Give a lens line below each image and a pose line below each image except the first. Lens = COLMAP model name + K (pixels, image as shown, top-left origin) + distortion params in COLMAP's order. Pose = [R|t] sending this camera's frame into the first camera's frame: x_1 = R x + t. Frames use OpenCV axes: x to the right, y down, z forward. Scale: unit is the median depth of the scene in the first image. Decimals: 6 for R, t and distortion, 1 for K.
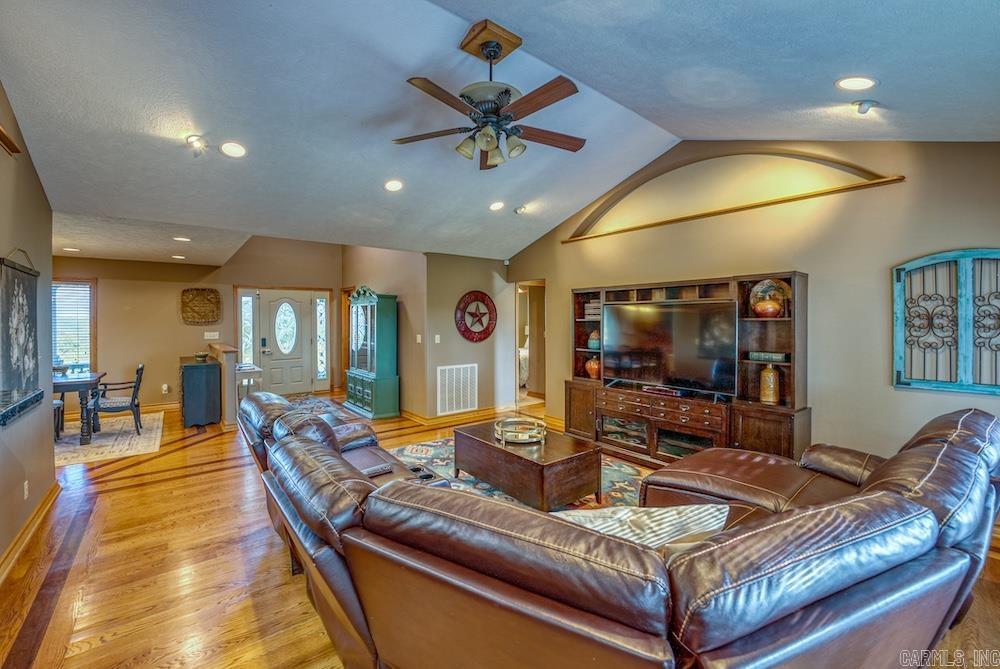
lens RADIAL K [[417.5, 0, 499.6], [0, 417.5, 324.2], [0, 0, 1]] dist [-0.019960, -0.000205]
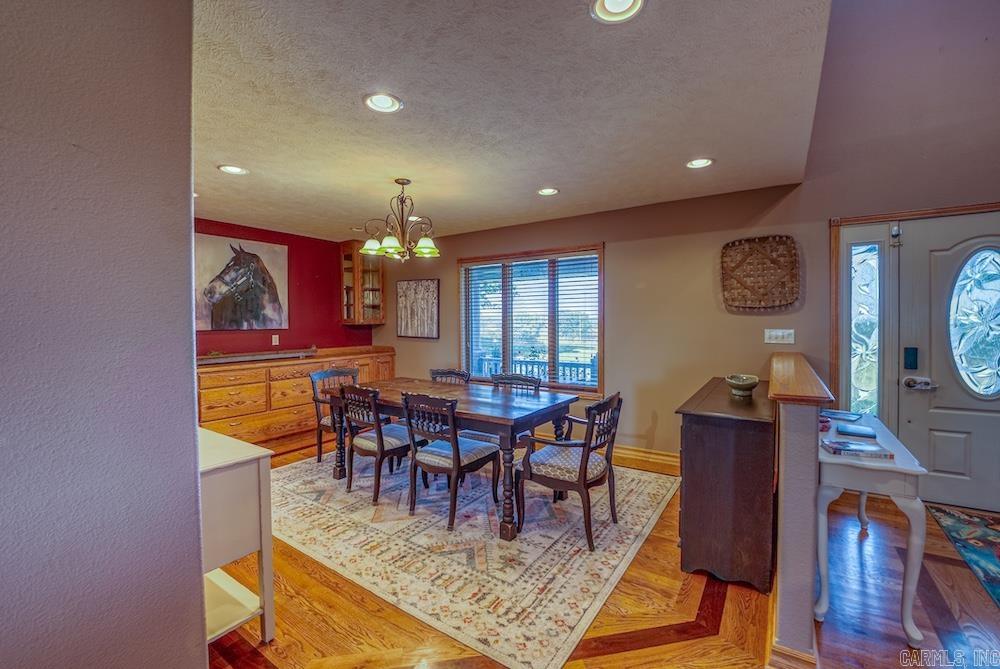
lens RADIAL K [[417.5, 0, 499.6], [0, 417.5, 324.2], [0, 0, 1]] dist [-0.019960, -0.000205]
pose [[0.296399, 0.015374, -0.954941, -0.341207], [-0.003855, 0.999882, 0.014901, 0.007830], [0.955057, -0.000736, 0.296423, 0.555773]]
